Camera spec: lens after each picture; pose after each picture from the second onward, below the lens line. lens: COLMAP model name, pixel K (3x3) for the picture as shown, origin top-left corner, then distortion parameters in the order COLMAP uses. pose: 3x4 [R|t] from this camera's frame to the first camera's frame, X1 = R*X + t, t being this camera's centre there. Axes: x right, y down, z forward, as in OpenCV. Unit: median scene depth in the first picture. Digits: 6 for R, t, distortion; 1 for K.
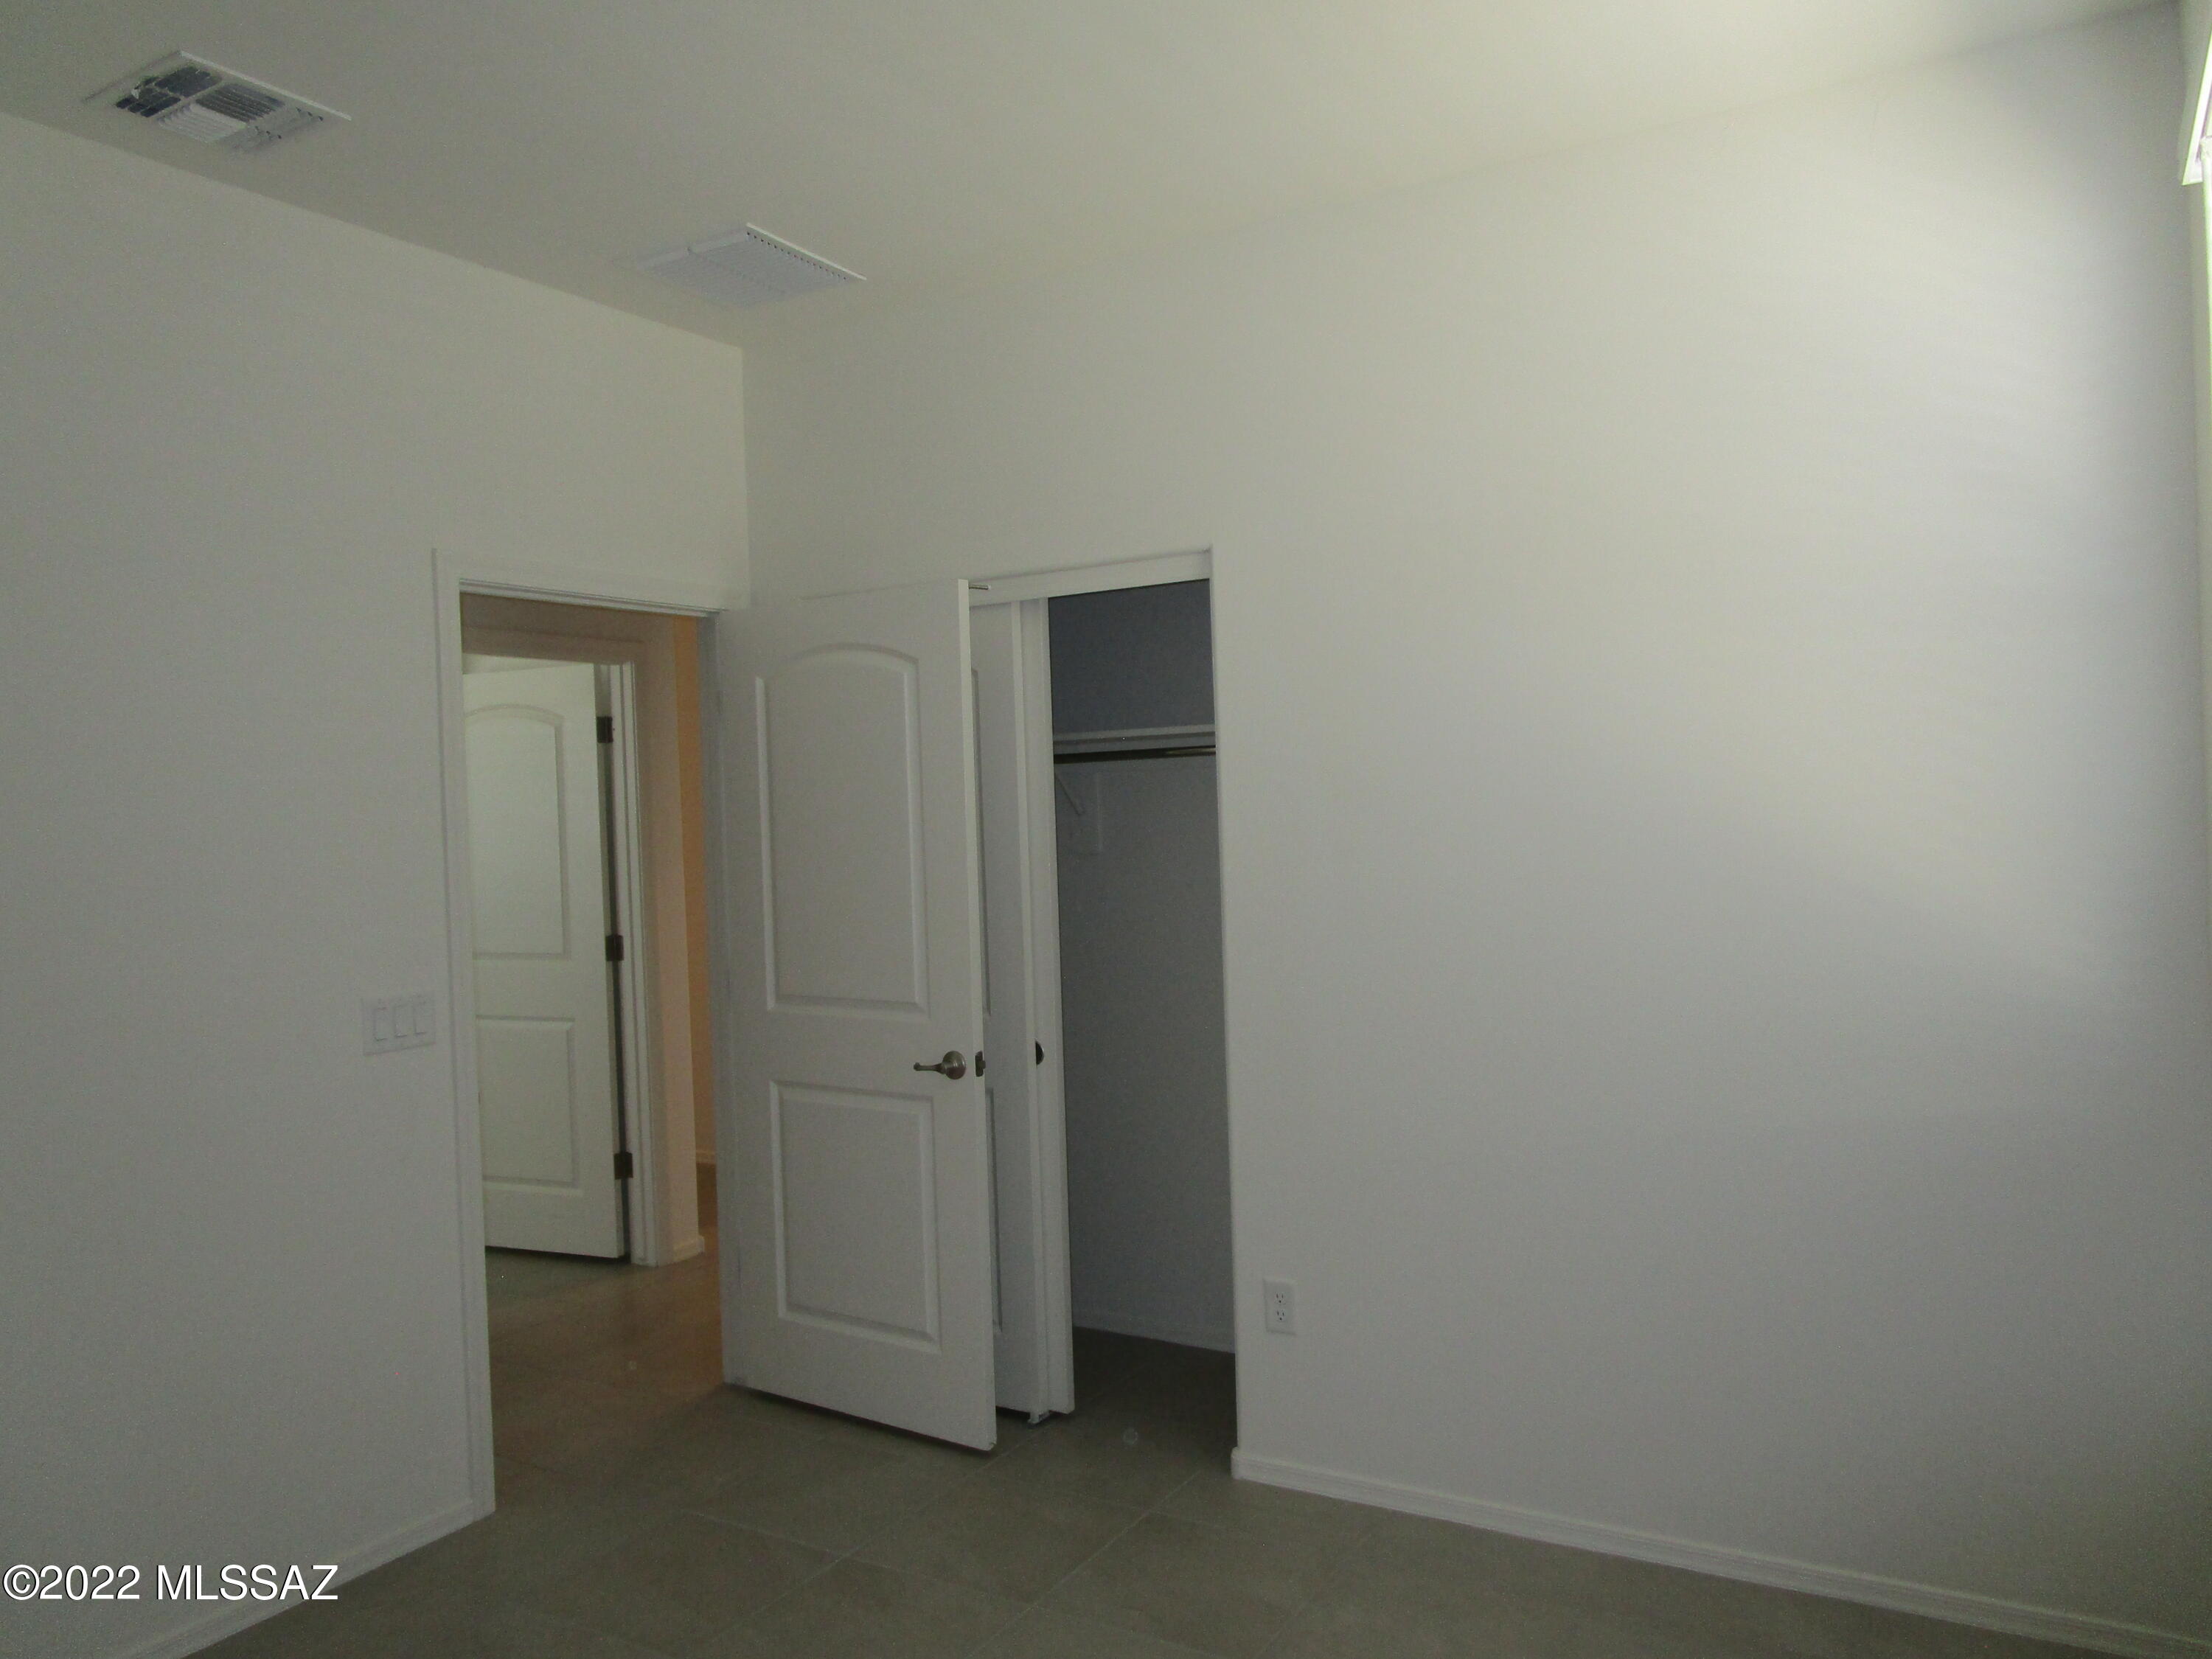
lens RADIAL K [[1578.7, 0, 1106.0], [0, 1578.7, 829.5], [0, 0, 1]] dist [-0.014820, -0.004504]
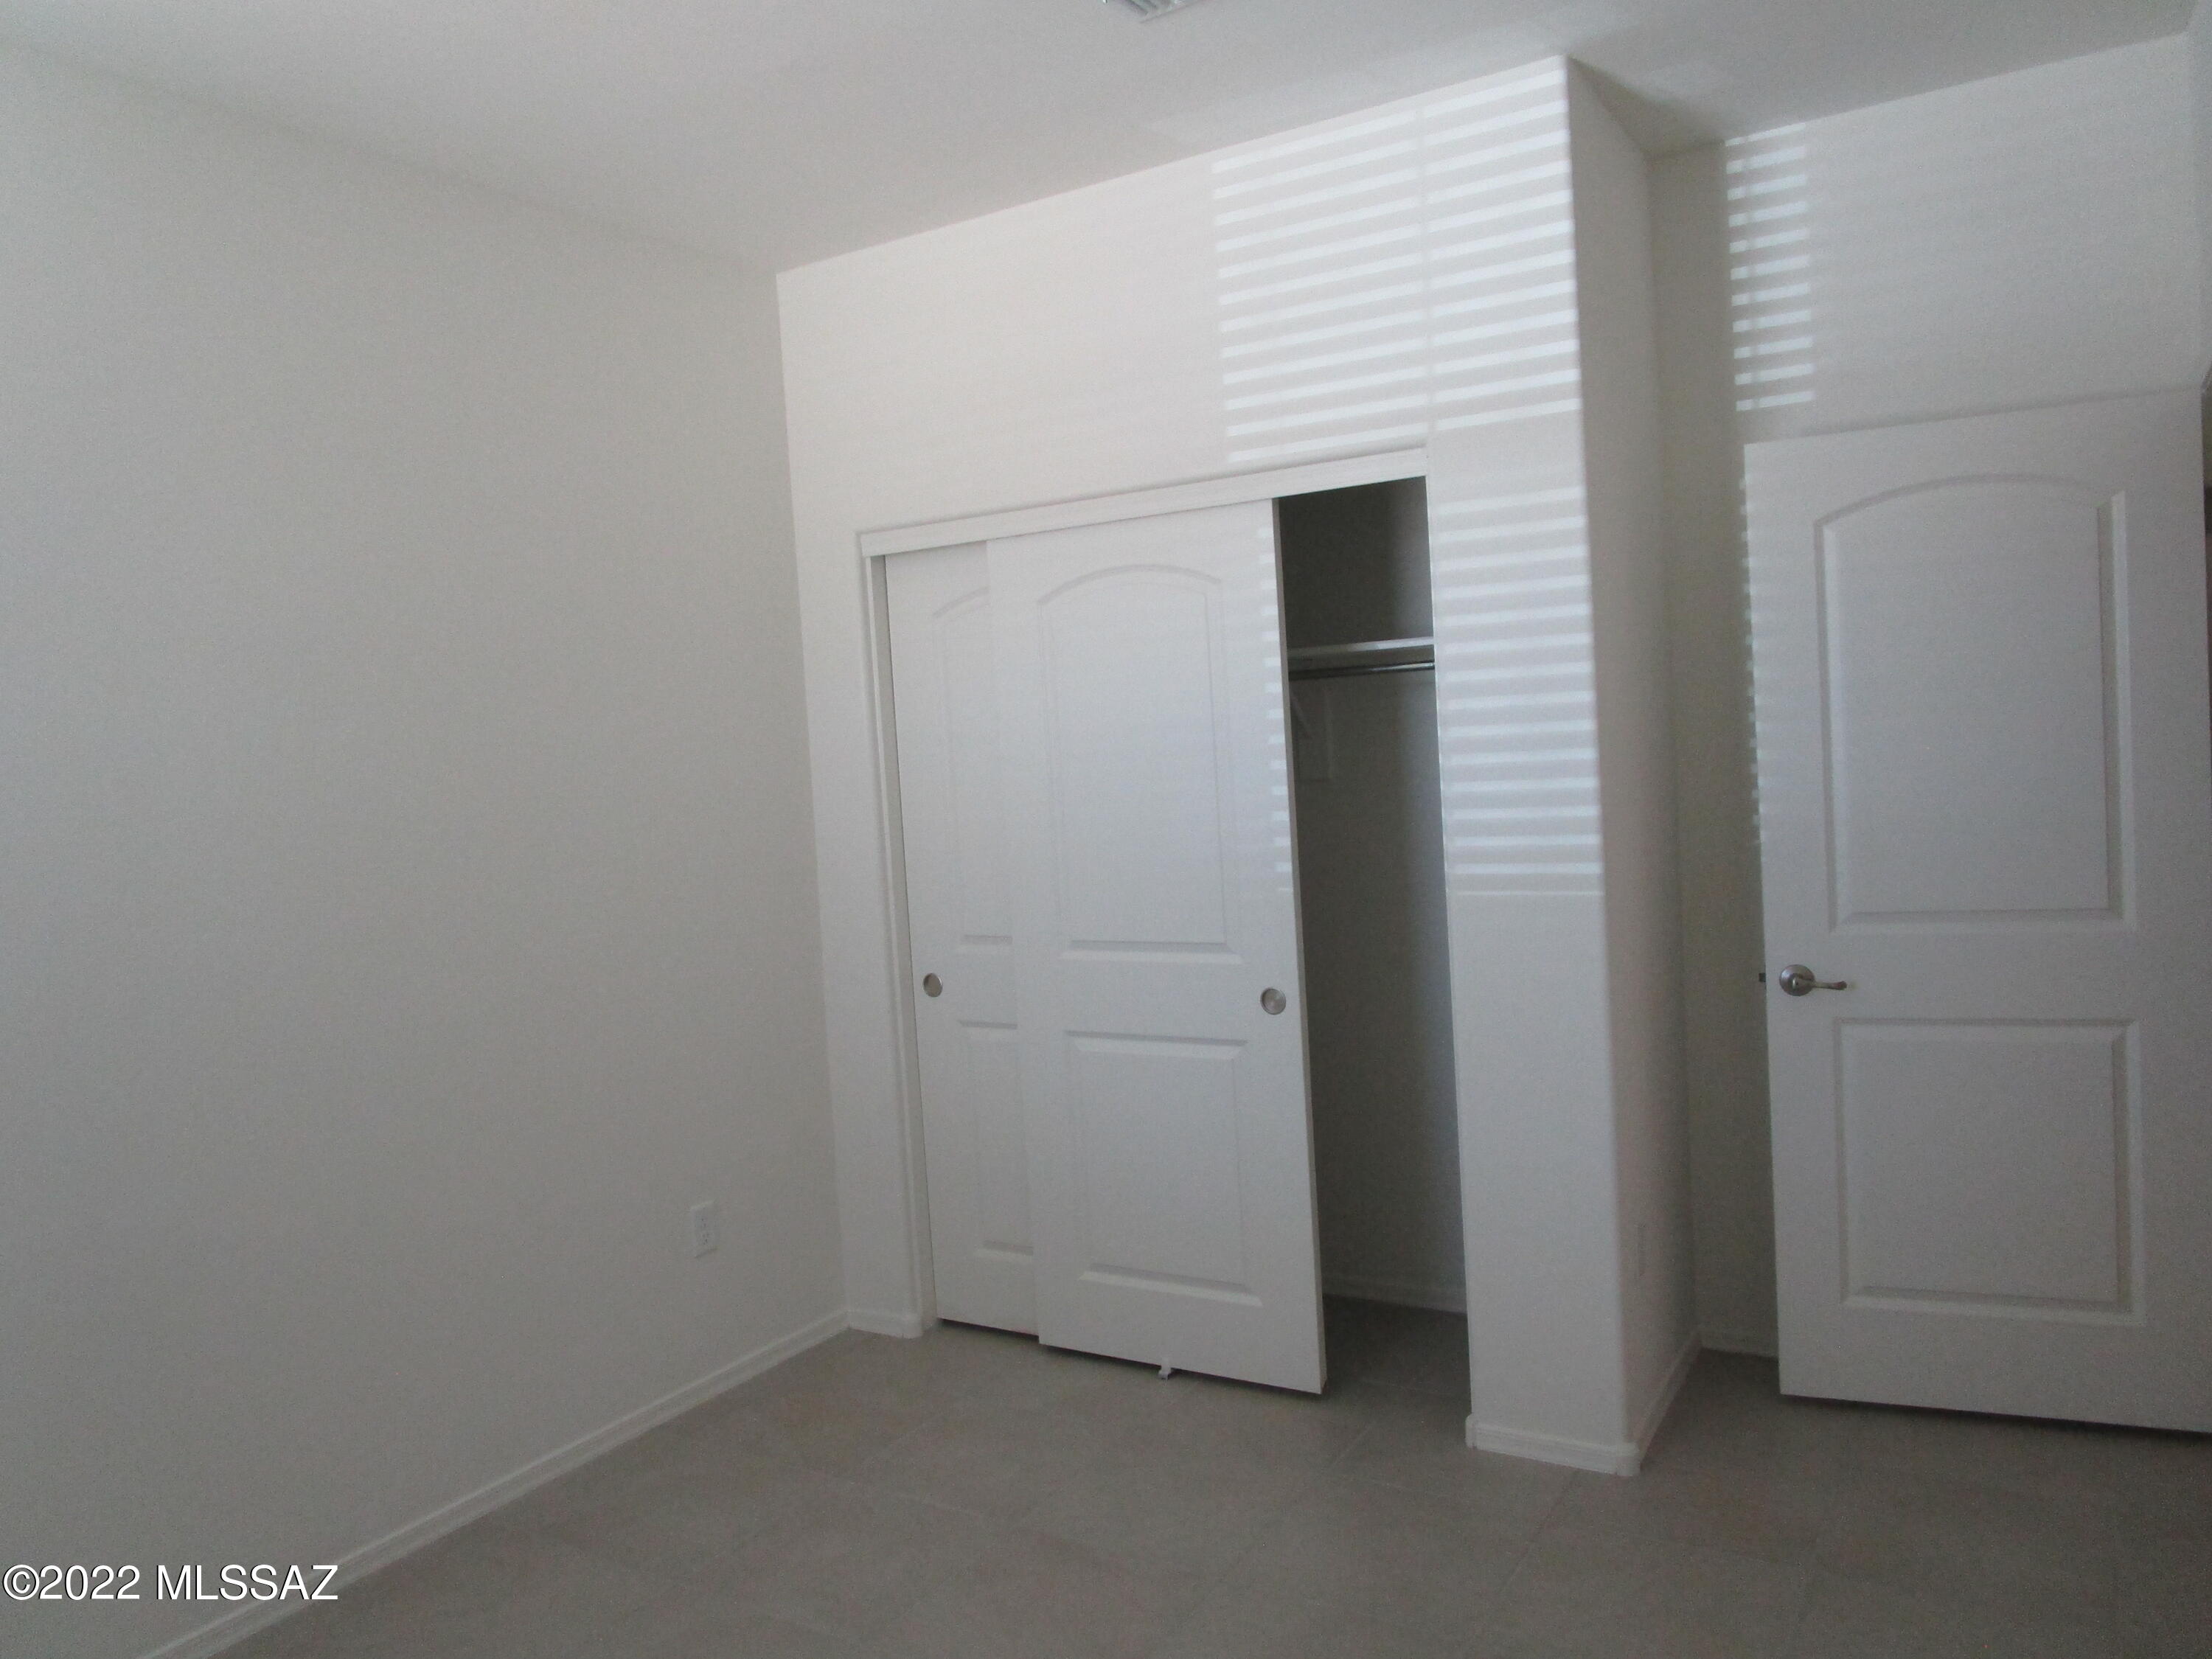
lens RADIAL K [[1578.7, 0, 1106.0], [0, 1578.7, 829.5], [0, 0, 1]] dist [-0.014820, -0.004504]
pose [[0.999927, -0.005811, 0.010560, -0.143043], [0.005356, 0.999079, 0.042582, 0.004625], [-0.010798, -0.042522, 0.999037, 0.086410]]
